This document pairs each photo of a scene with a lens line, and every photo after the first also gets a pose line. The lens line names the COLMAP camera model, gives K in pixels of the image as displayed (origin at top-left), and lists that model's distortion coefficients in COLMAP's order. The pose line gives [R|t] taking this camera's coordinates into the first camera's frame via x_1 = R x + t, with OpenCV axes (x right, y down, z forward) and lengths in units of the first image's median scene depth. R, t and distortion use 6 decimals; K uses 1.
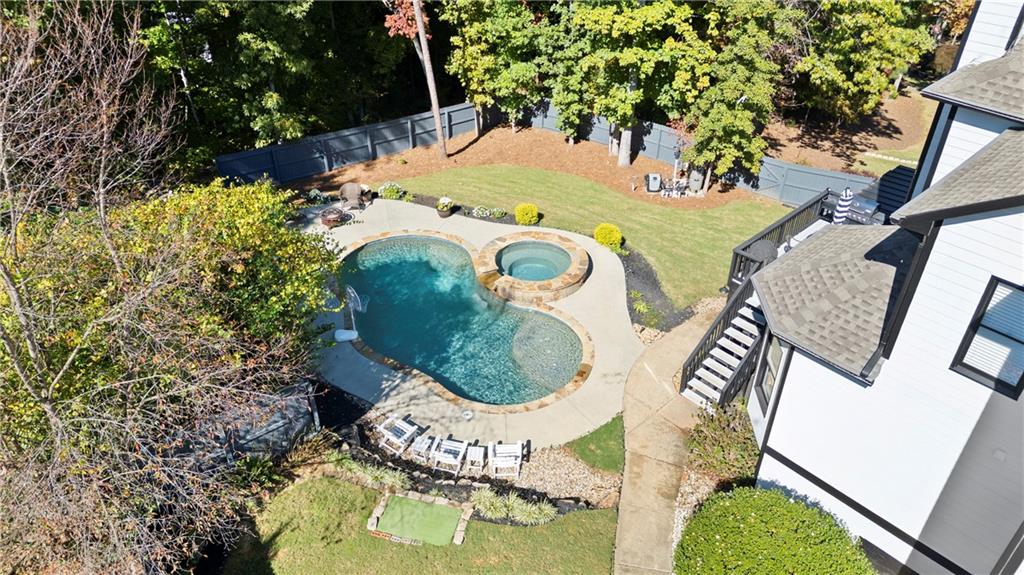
lens RADIAL K [[728.8, 0, 519.8], [0, 728.8, 287.0], [0, 0, 1]] dist [0.057812, -0.061981]
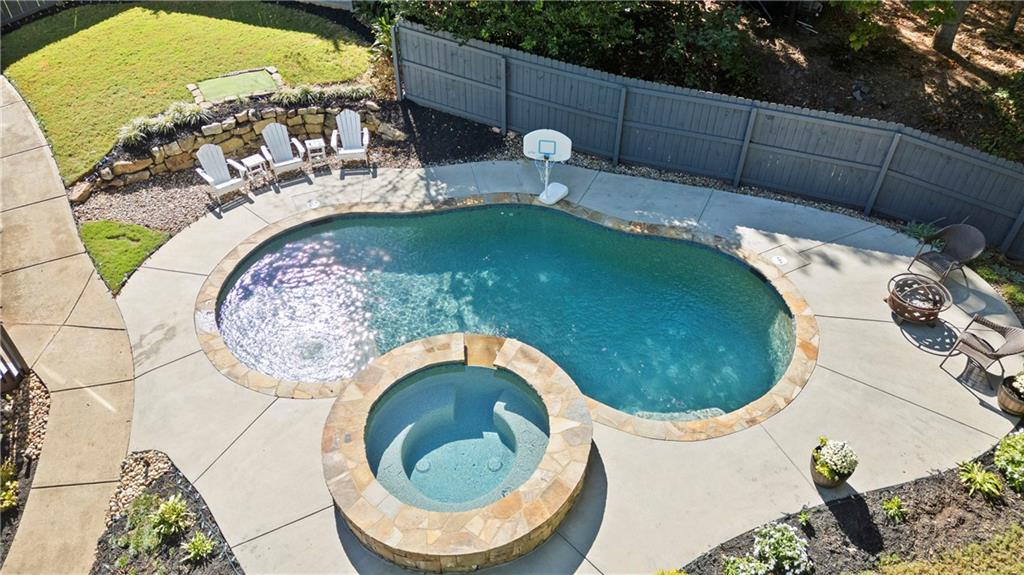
lens RADIAL K [[728.8, 0, 519.8], [0, 728.8, 287.0], [0, 0, 1]] dist [0.057812, -0.061981]
pose [[-0.709854, 0.458676, -0.534532, 0.155534], [-0.411616, 0.345685, 0.843252, -0.364526], [0.571559, 0.818608, -0.056587, 0.826901]]
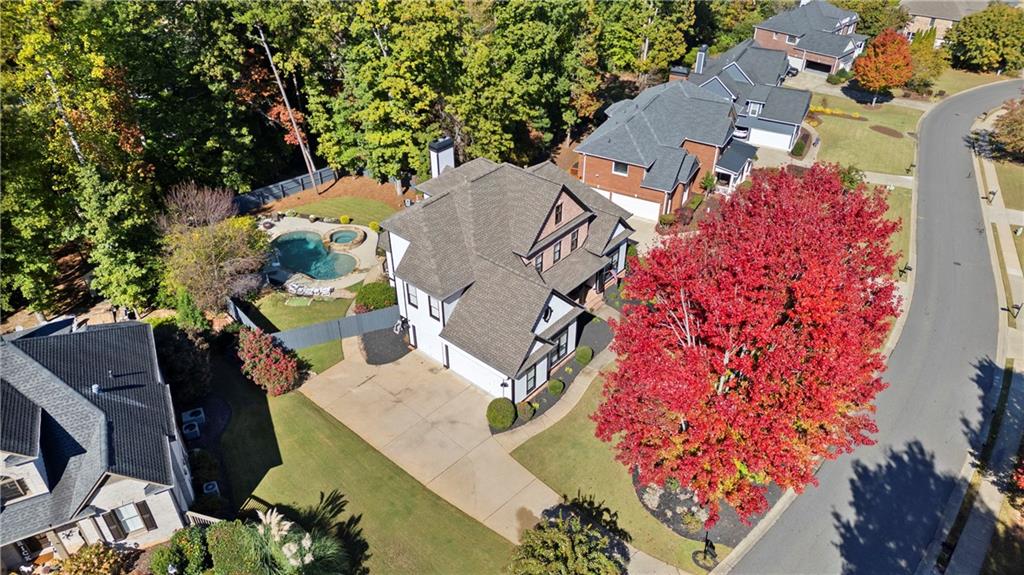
lens RADIAL K [[728.8, 0, 519.8], [0, 728.8, 287.0], [0, 0, 1]] dist [0.057812, -0.061981]
pose [[0.993765, -0.063708, 0.091502, 0.364831], [0.063537, 0.997968, 0.004784, 0.161706], [-0.091620, 0.001060, 0.995793, -1.601320]]
